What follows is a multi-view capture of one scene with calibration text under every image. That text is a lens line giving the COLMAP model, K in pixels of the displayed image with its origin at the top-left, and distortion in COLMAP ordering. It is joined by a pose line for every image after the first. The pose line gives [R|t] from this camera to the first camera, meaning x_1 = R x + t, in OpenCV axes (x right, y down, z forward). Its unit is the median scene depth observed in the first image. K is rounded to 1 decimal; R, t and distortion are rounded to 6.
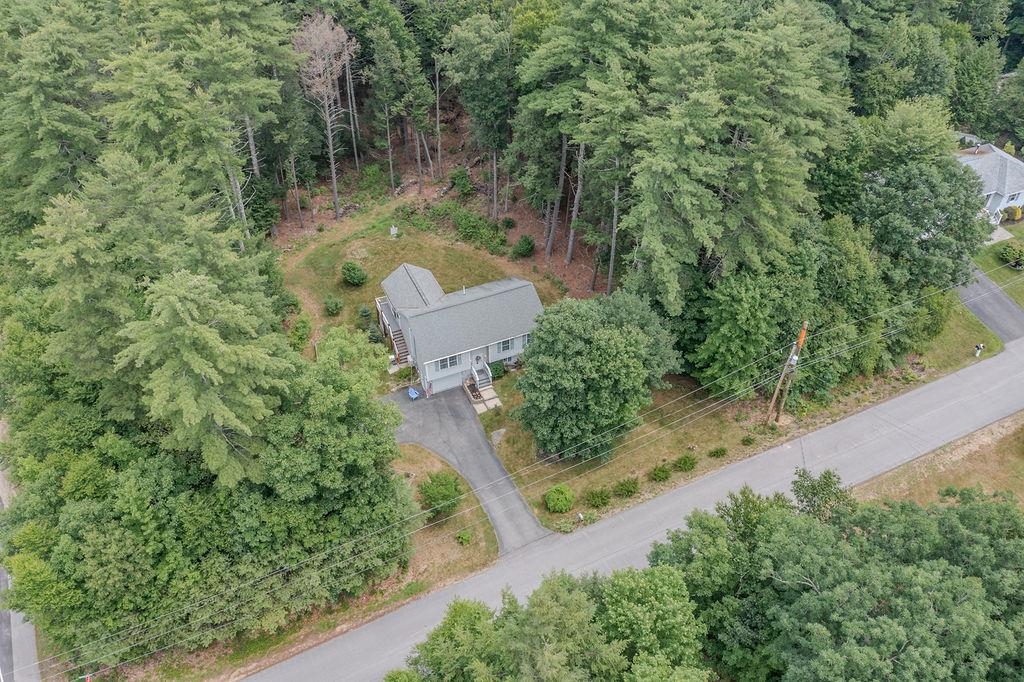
lens RADIAL K [[814.2, 0, 512.0], [0, 814.2, 341.0], [0, 0, 1]] dist [-0.012887, -0.000057]
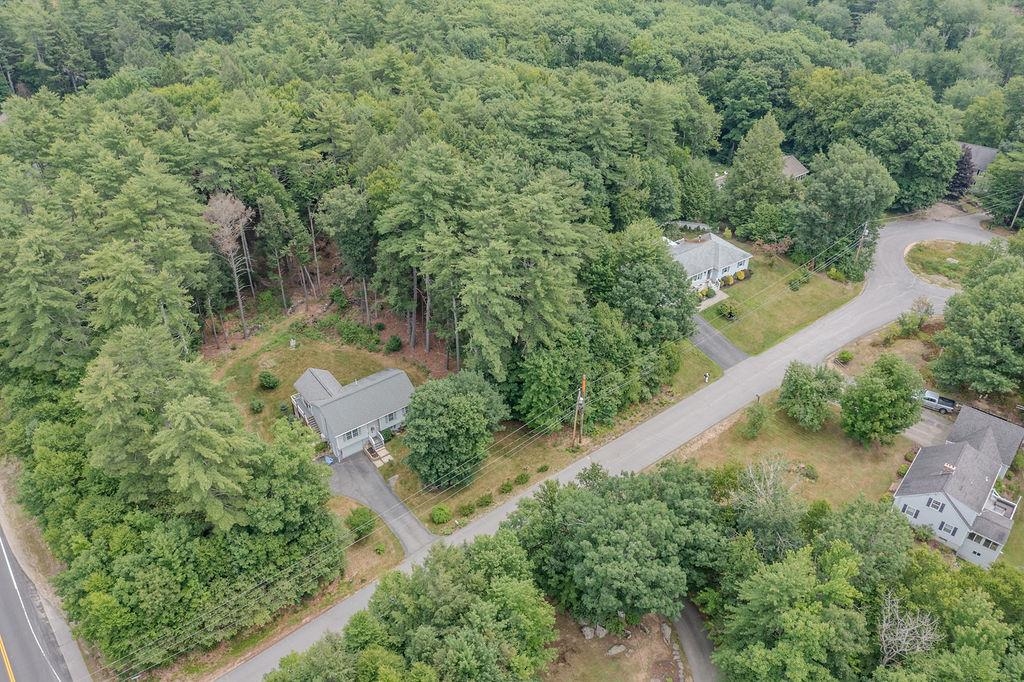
lens RADIAL K [[814.2, 0, 512.0], [0, 814.2, 341.0], [0, 0, 1]] dist [-0.012887, -0.000057]
pose [[0.978896, -0.120250, 0.165237, -0.022092], [0.133748, 0.988315, -0.073107, 0.007127], [-0.154515, 0.093664, 0.983541, -0.497394]]
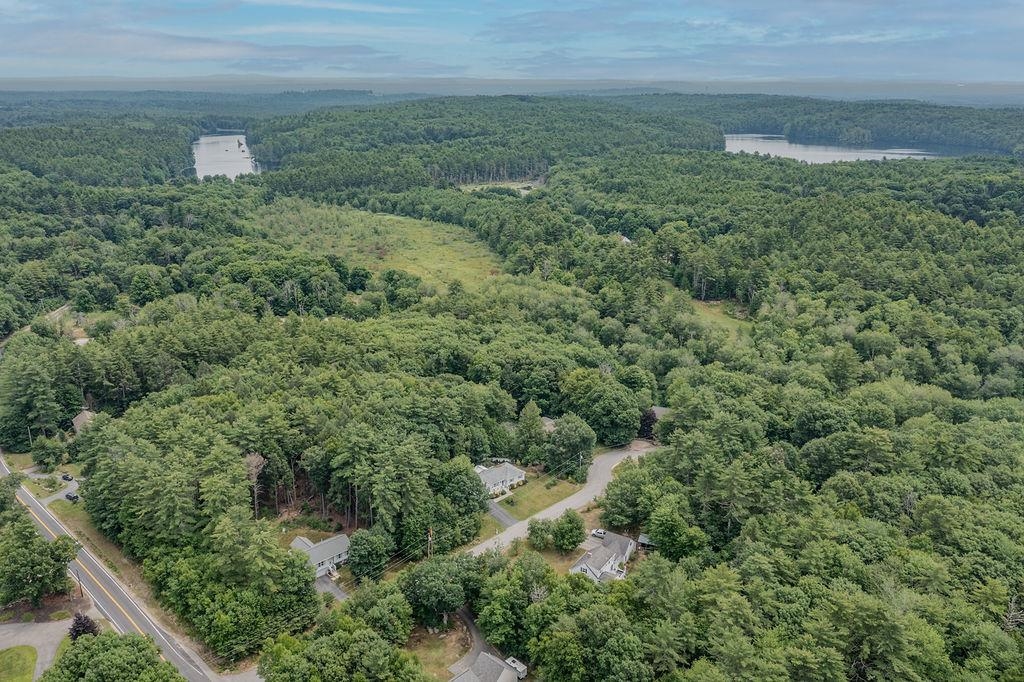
lens RADIAL K [[814.2, 0, 512.0], [0, 814.2, 341.0], [0, 0, 1]] dist [-0.012887, -0.000057]
pose [[0.948895, -0.096114, 0.300601, -0.250445], [0.205634, 0.910842, -0.357884, 0.531514], [-0.239403, 0.401408, 0.884058, -2.285825]]
